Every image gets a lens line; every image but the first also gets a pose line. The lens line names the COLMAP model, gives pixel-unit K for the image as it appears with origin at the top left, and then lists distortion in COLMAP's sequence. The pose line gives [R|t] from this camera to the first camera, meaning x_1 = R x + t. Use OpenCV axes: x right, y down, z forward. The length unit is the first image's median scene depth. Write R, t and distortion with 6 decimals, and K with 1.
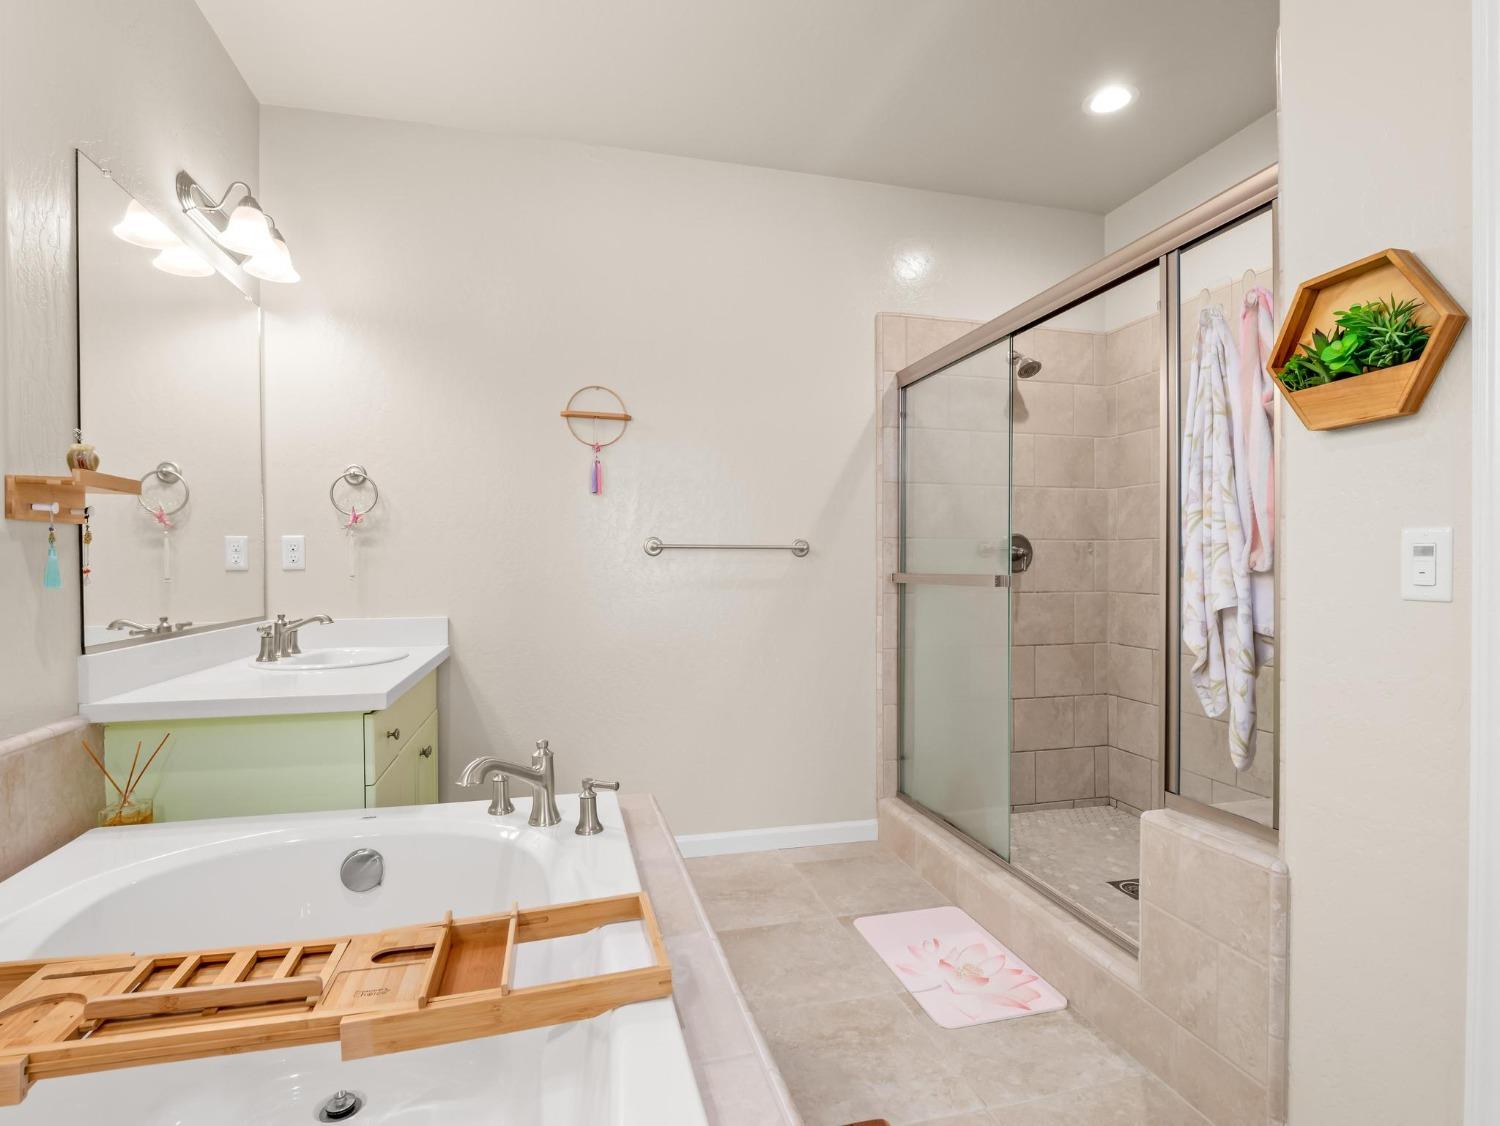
lens RADIAL K [[774.4, 0, 756.9], [0, 774.4, 571.6], [0, 0, 1]] dist [-0.003044, -0.000021]
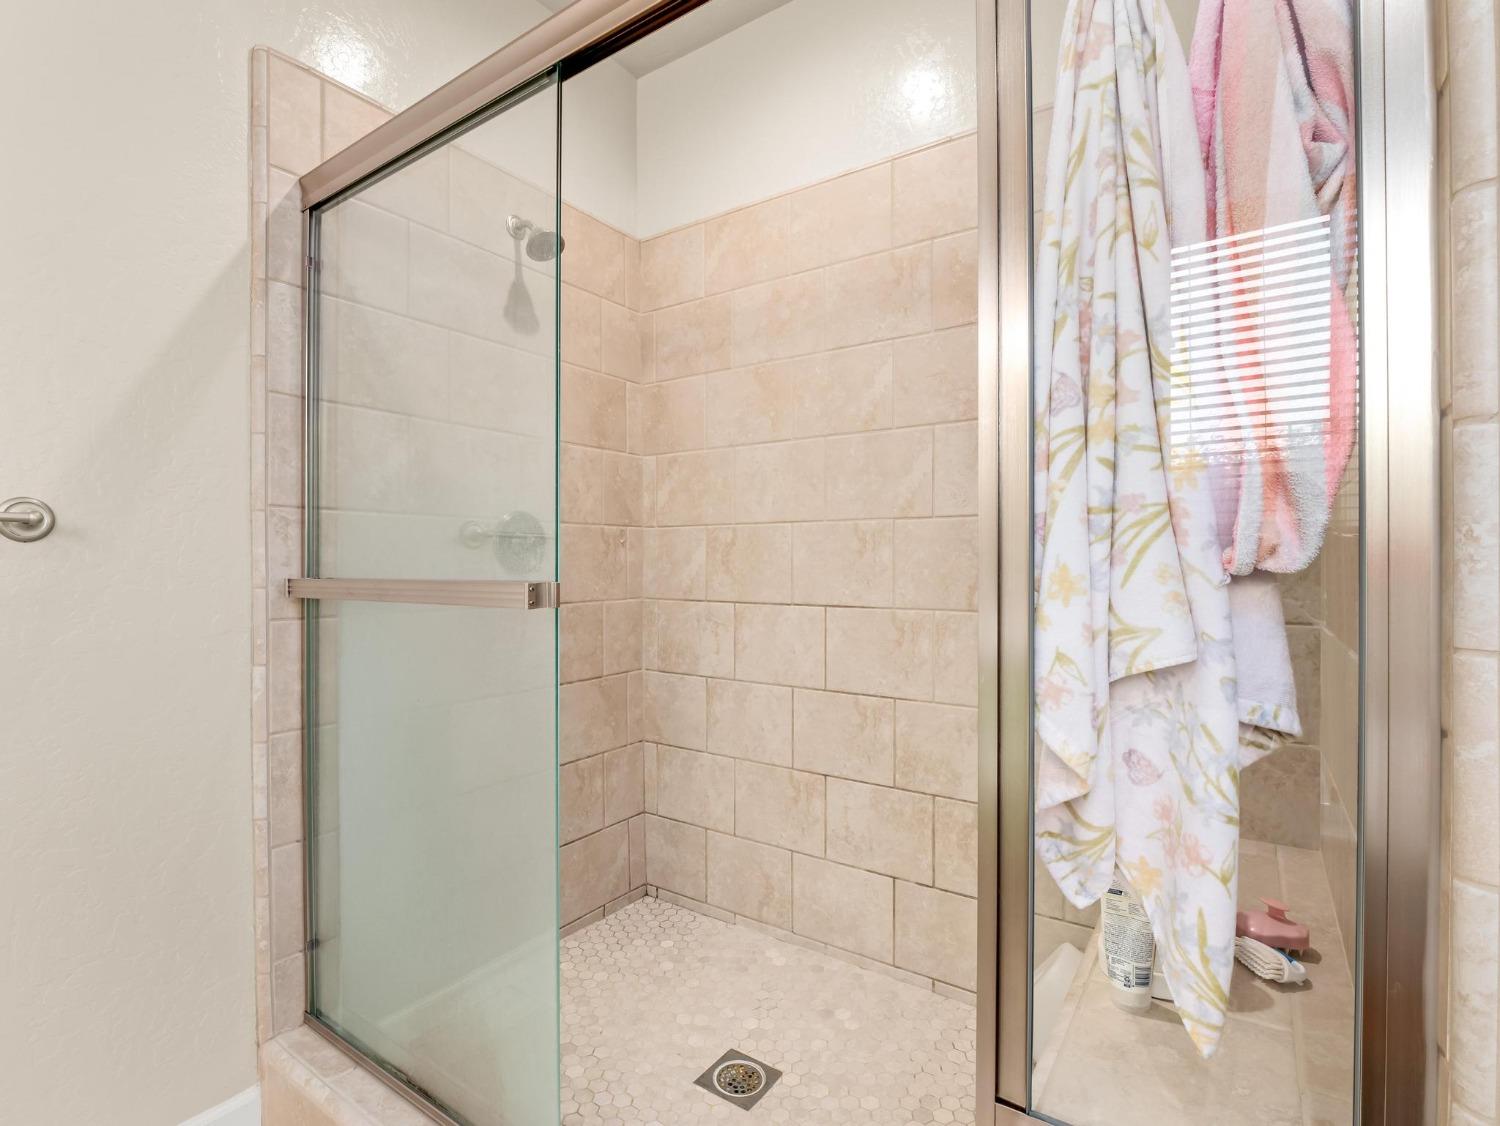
lens RADIAL K [[733.6, 0, 747.4], [0, 733.6, 560.9], [0, 0, 1]] dist [-0.010179, -0.004530]
pose [[0.769988, -0.000549, 0.638058, 0.099803], [0.007867, 0.999932, -0.008634, -0.002624], [-0.638010, 0.011667, 0.769940, 0.441440]]
